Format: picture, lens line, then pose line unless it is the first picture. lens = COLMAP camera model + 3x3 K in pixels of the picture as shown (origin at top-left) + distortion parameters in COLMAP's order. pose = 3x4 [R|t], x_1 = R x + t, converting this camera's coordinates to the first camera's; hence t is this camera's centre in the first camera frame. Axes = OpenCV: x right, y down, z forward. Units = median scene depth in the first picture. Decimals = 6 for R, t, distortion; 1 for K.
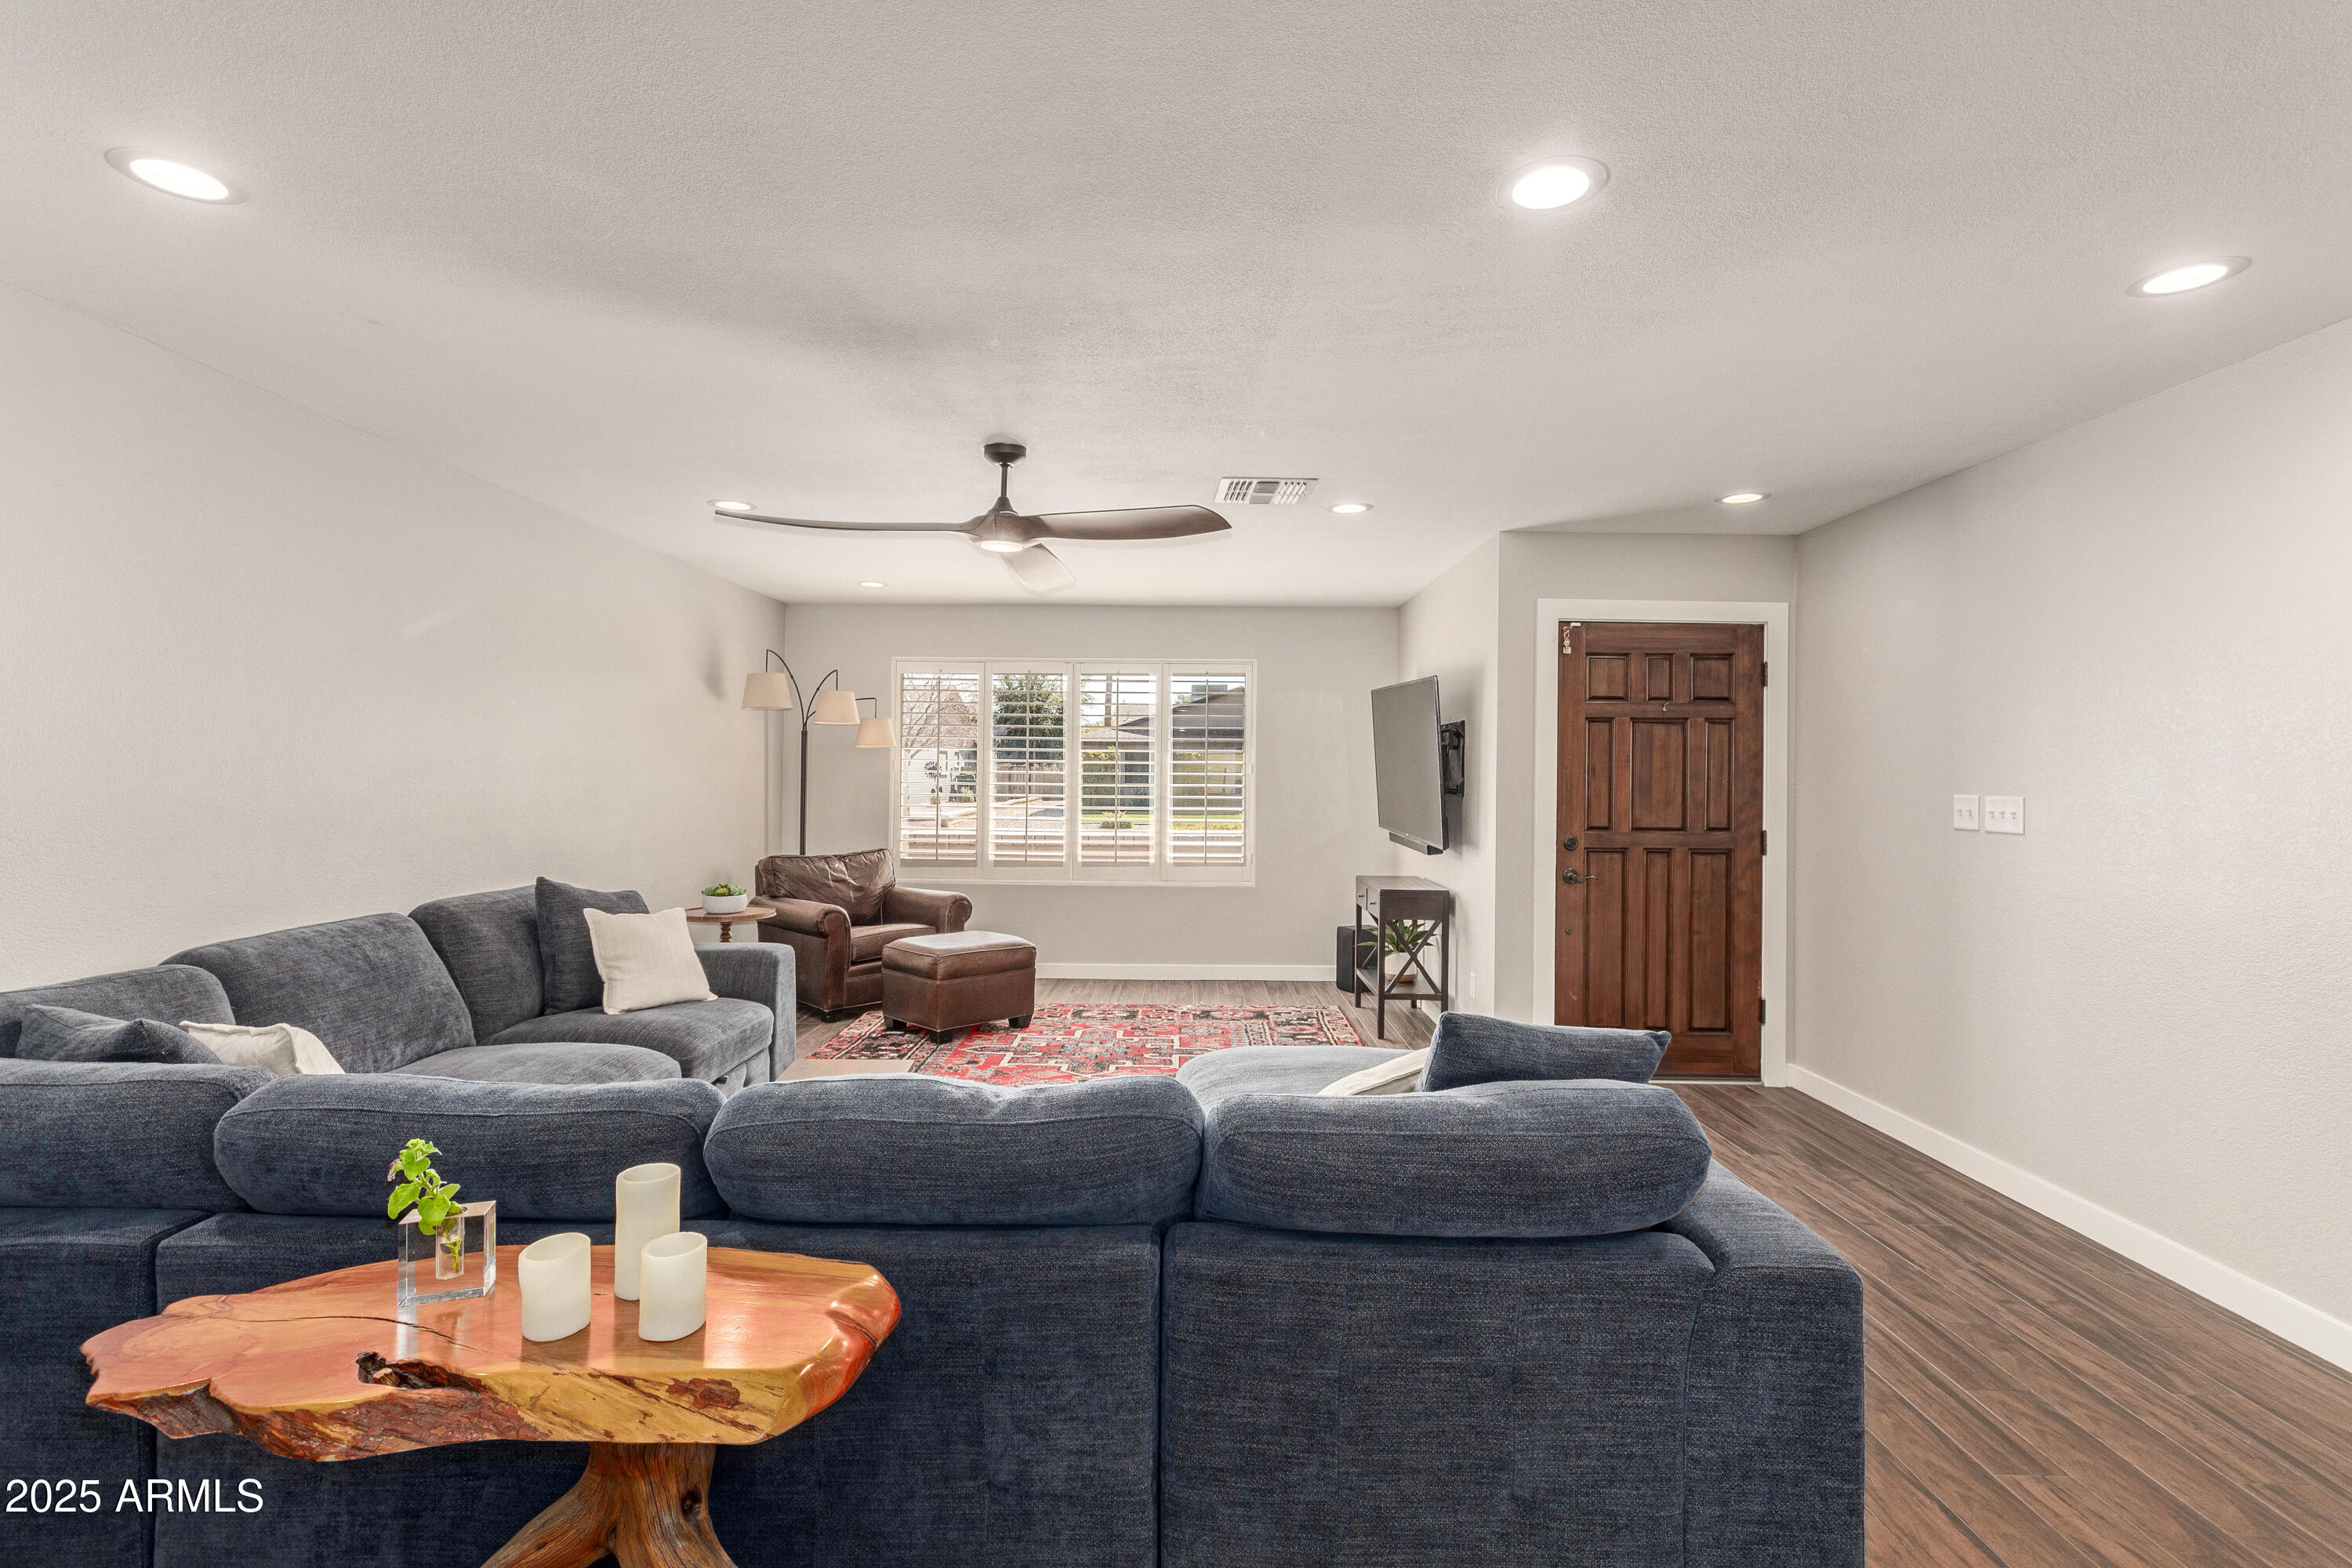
lens RADIAL K [[1109.0, 0, 1176.0], [0, 1109.0, 784.0], [0, 0, 1]] dist [-0.000210, -0.000063]
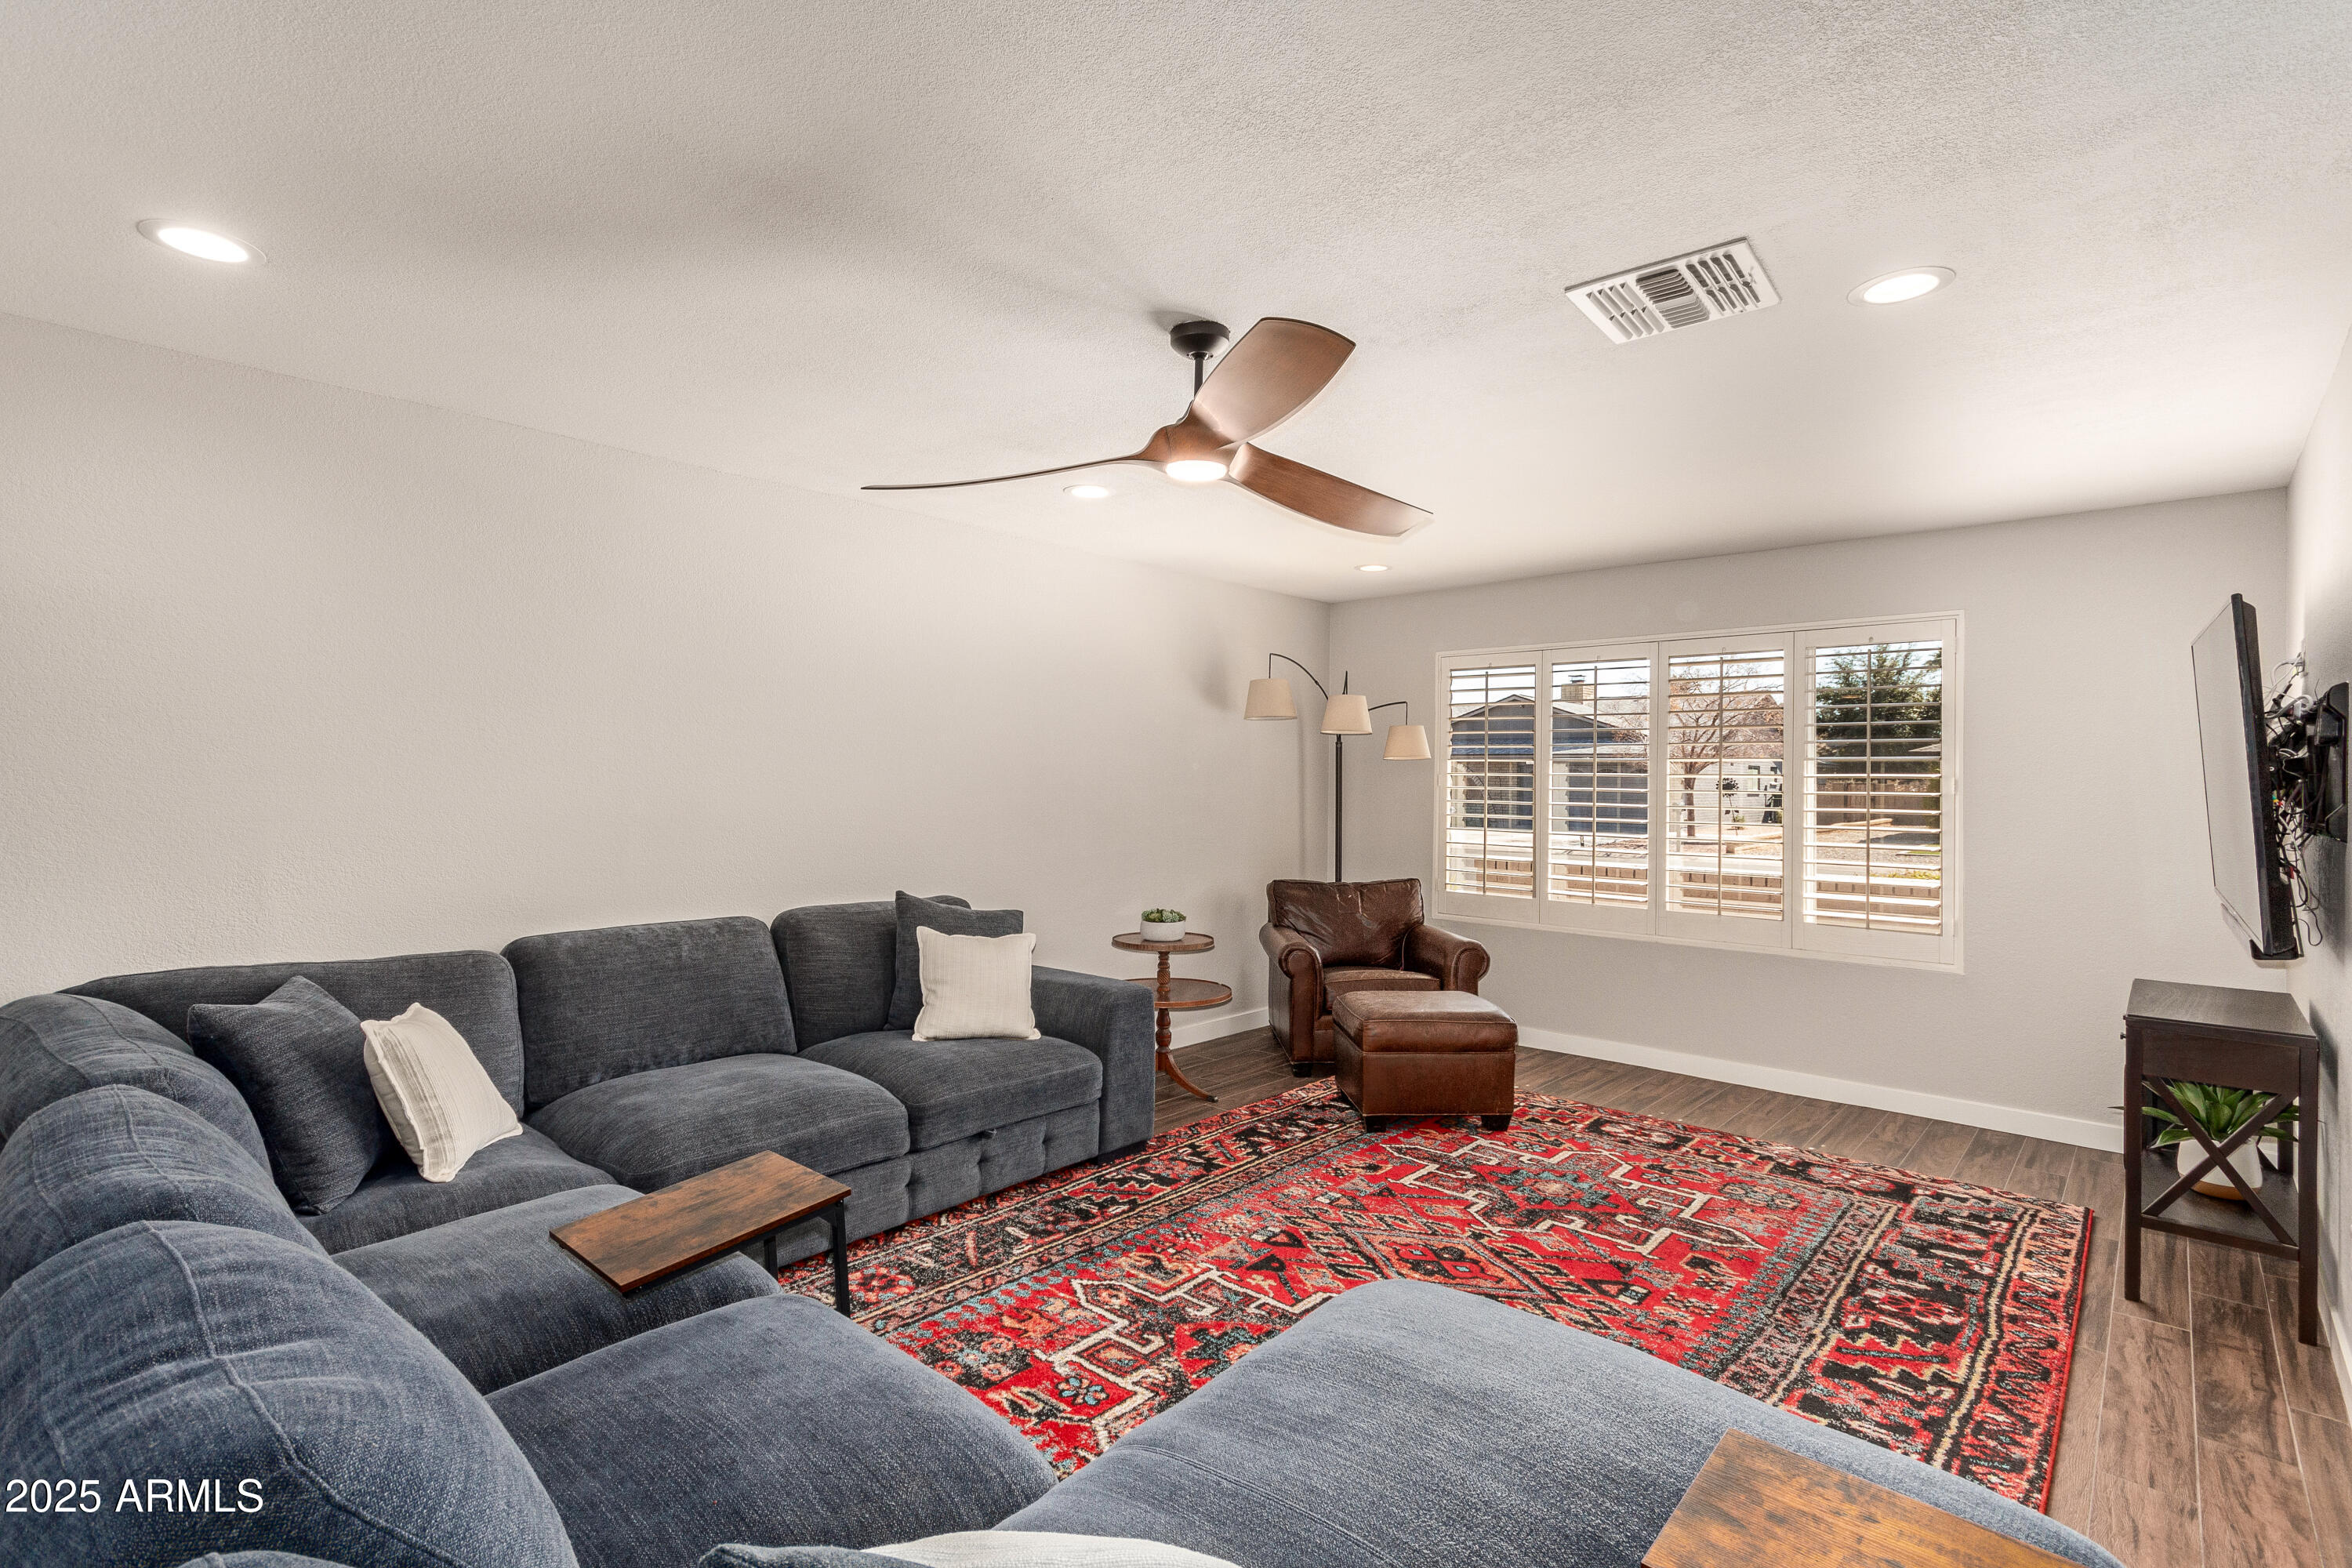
lens RADIAL K [[1137.0, 0, 1176.0], [0, 1137.0, 784.0], [0, 0, 1]] dist [0.022969, 0.000543]
pose [[0.752217, 0.003058, -0.658908, 0.205766], [-0.012133, 0.999884, -0.009210, -0.003668], [0.658803, 0.014923, 0.752167, 0.284085]]
